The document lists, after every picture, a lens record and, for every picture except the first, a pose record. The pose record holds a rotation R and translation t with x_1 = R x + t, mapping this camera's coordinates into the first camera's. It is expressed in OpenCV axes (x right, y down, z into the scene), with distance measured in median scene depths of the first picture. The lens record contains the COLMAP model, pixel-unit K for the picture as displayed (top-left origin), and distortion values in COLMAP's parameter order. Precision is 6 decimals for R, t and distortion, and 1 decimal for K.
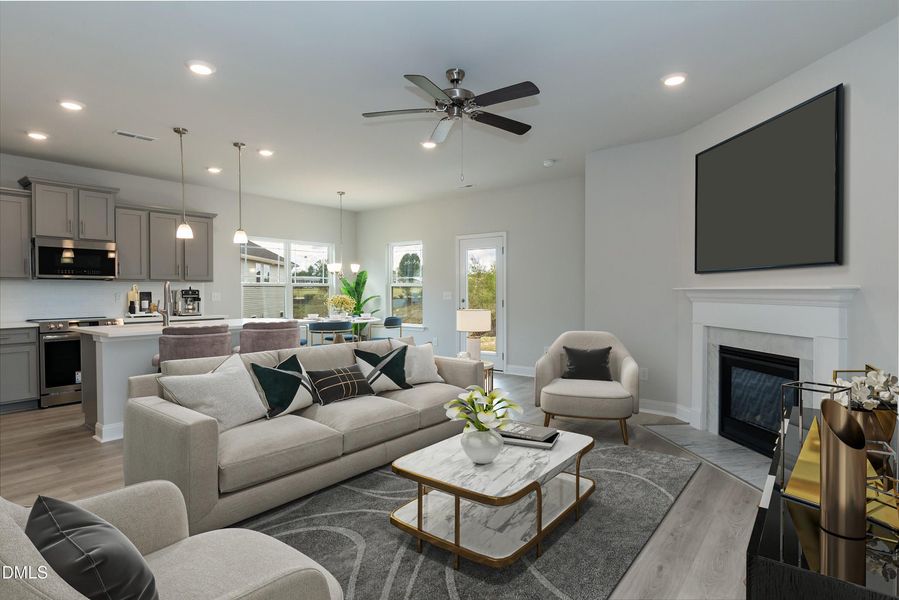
lens RADIAL K [[486.7, 0, 449.5], [0, 486.7, 300.0], [0, 0, 1]] dist [-0.002749, 0.000368]
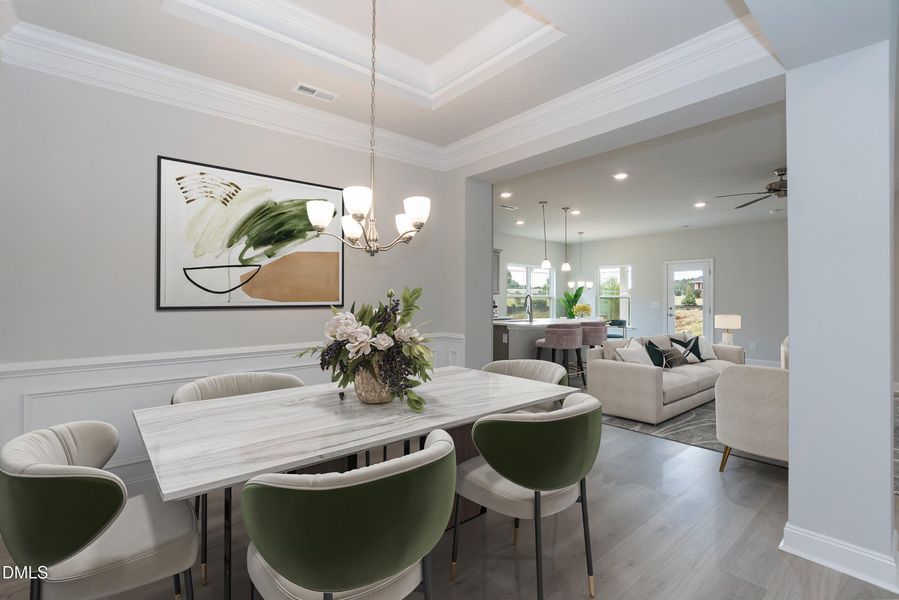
lens RADIAL K [[424.0, 0, 434.4], [0, 424.0, 299.3], [0, 0, 1]] dist [-0.025851, 0.000098]
pose [[0.974390, 0.001507, -0.224862, -0.462010], [-0.006430, 0.999755, -0.021165, 0.006813], [0.224775, 0.022069, 0.974161, -0.390456]]
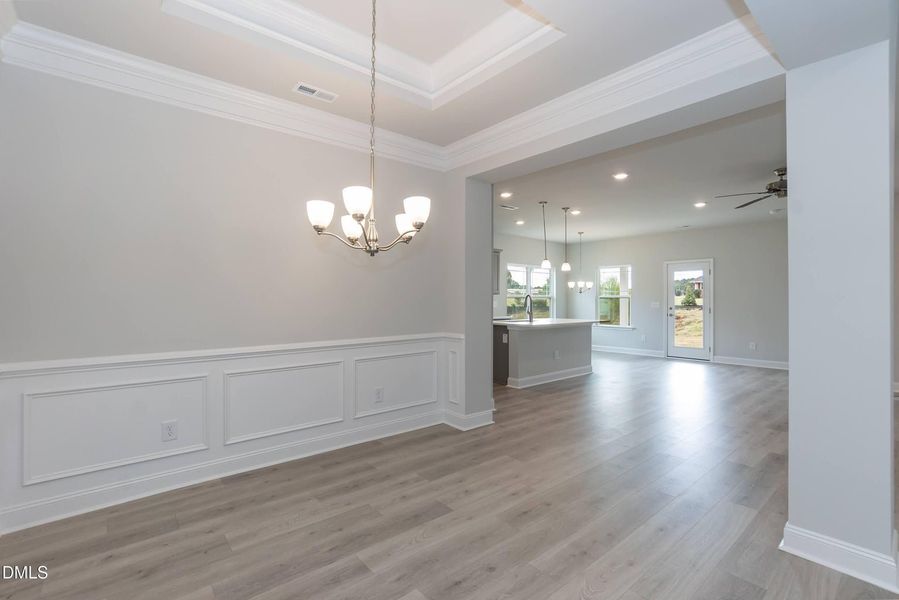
lens RADIAL K [[425.0, 0, 433.3], [0, 425.0, 299.3], [0, 0, 1]] dist [-0.026561, 0.000338]
pose [[0.974342, 0.001482, -0.225068, -0.464641], [-0.006439, 0.999753, -0.021293, 0.006880], [0.224981, 0.022196, 0.974110, -0.394101]]
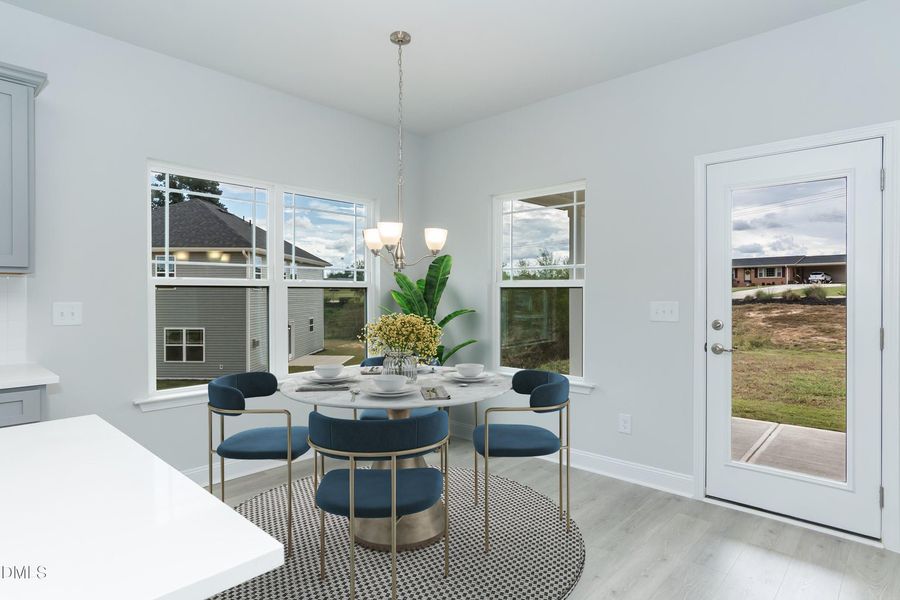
lens RADIAL K [[504.5, 0, 462.2], [0, 504.5, 297.5], [0, 0, 1]] dist [-0.018336, -0.000336]
pose [[0.998533, 0.002820, -0.054082, -0.196926], [-0.003399, 0.999938, -0.010611, -0.020266], [0.054048, 0.010780, 0.998480, 0.789985]]
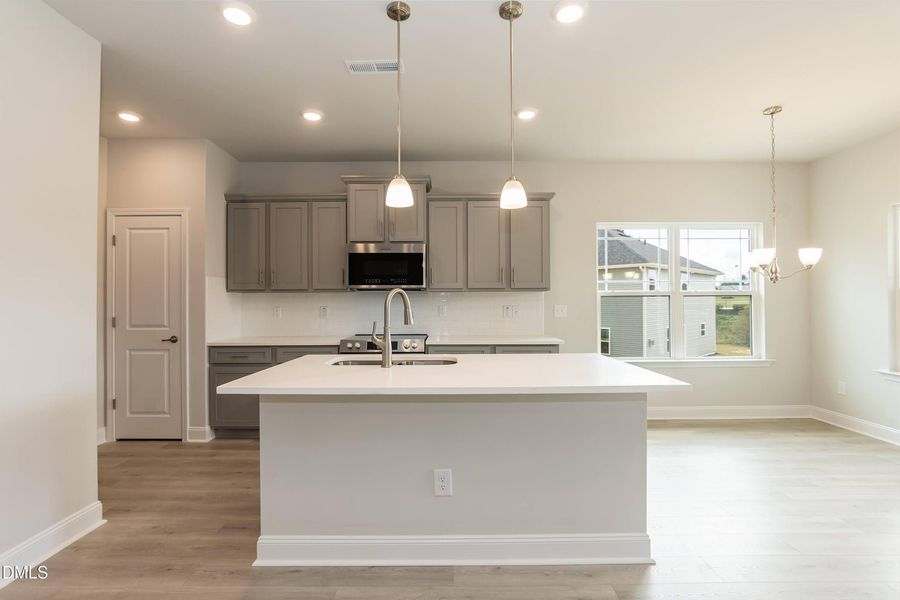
lens RADIAL K [[424.5, 0, 434.8], [0, 424.5, 299.3], [0, 0, 1]] dist [-0.025851, 0.000098]
pose [[0.611235, -0.005305, -0.791431, -0.122675], [-0.012173, 0.999796, -0.016103, -0.014427], [0.791355, 0.019477, 0.611046, 0.586248]]
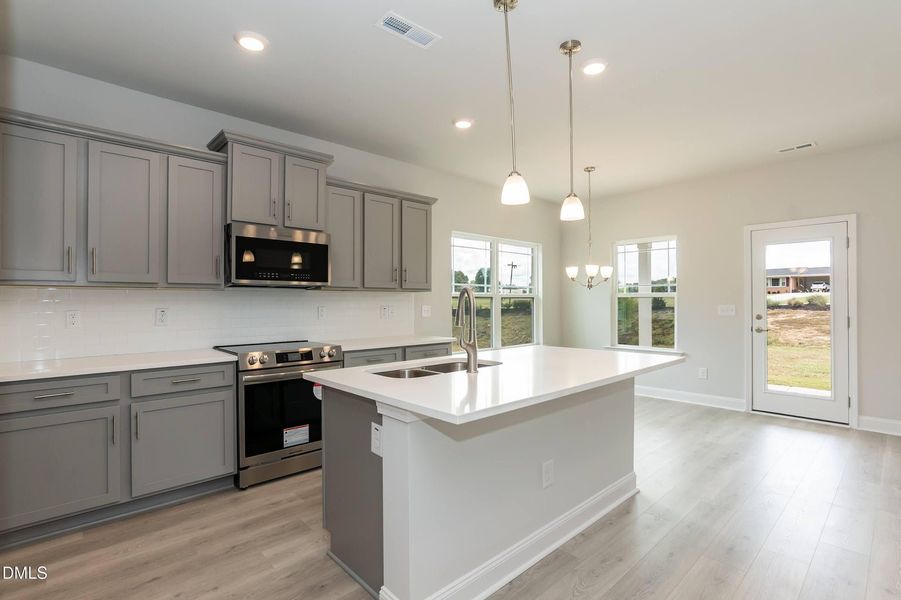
lens RADIAL K [[437.5, 0, 450.5], [0, 437.5, 300.0], [0, 0, 1]] dist [-0.036333, 0.000231]
pose [[0.988711, -0.000799, -0.149834, -0.423356], [-0.002611, 0.999742, -0.022561, -0.010897], [0.149813, 0.022697, 0.988454, 0.419565]]
